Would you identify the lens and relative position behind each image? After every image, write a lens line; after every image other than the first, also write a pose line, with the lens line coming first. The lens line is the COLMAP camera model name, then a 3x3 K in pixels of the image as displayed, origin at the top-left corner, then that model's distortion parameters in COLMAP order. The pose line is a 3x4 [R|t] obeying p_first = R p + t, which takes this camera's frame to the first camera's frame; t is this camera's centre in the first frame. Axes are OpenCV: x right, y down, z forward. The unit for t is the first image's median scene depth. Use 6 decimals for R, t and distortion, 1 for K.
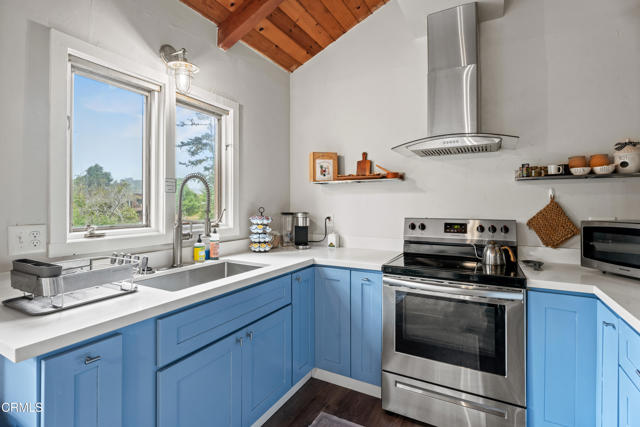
lens RADIAL K [[306.7, 0, 320.2], [0, 306.7, 204.8], [0, 0, 1]] dist [-0.001594, 0.000163]
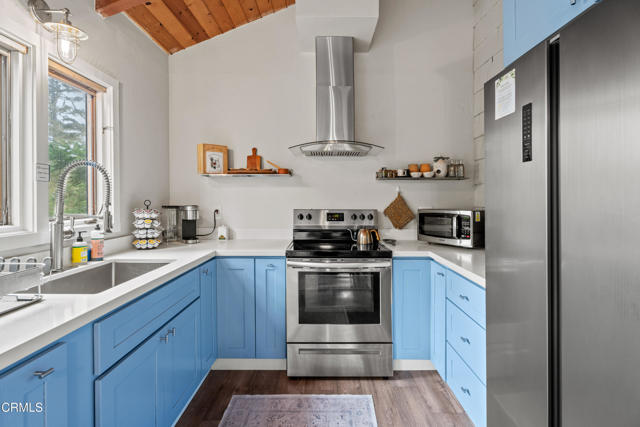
lens RADIAL K [[313.8, 0, 320.7], [0, 313.8, 199.6], [0, 0, 1]] dist [0.000192, 0.000040]
pose [[0.878629, 0.001218, 0.477504, -0.222469], [-0.003232, 0.999989, 0.003397, 0.002777], [-0.477495, -0.004528, 0.878623, -0.073377]]
